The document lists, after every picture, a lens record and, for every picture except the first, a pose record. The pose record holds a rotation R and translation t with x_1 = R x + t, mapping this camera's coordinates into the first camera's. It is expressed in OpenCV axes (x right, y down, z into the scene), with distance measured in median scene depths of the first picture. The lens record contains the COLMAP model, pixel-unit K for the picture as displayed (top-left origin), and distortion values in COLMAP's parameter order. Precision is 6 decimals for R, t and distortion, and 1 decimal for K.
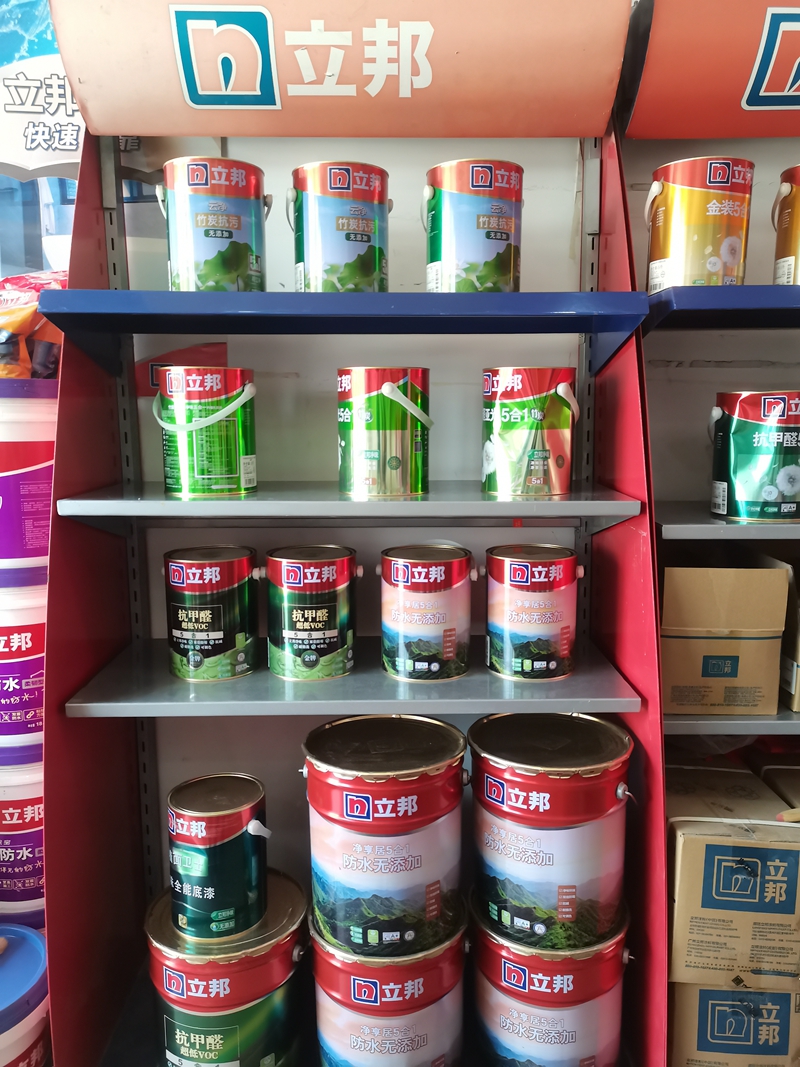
lens RADIAL K [[809.6, 0, 400.0], [0, 809.6, 533.5], [0, 0, 1]] dist [0.058387, -0.051121]
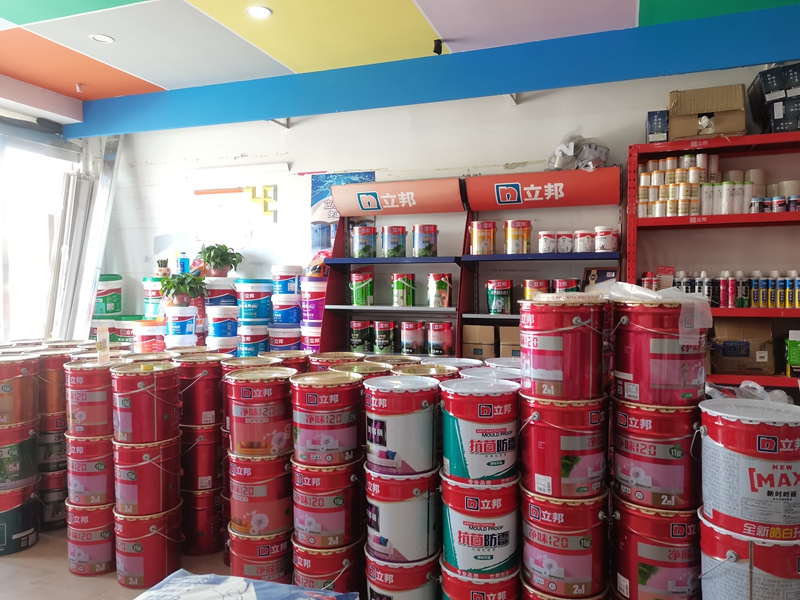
lens RADIAL K [[607.0, 0, 400.0], [0, 607.0, 300.0], [0, 0, 1]] dist [0.058387, -0.051121]
pose [[0.933123, 0.011805, -0.359363, 1.017781], [-0.051134, 0.993659, -0.100134, 0.215779], [0.355902, 0.111813, 0.927810, -1.698716]]
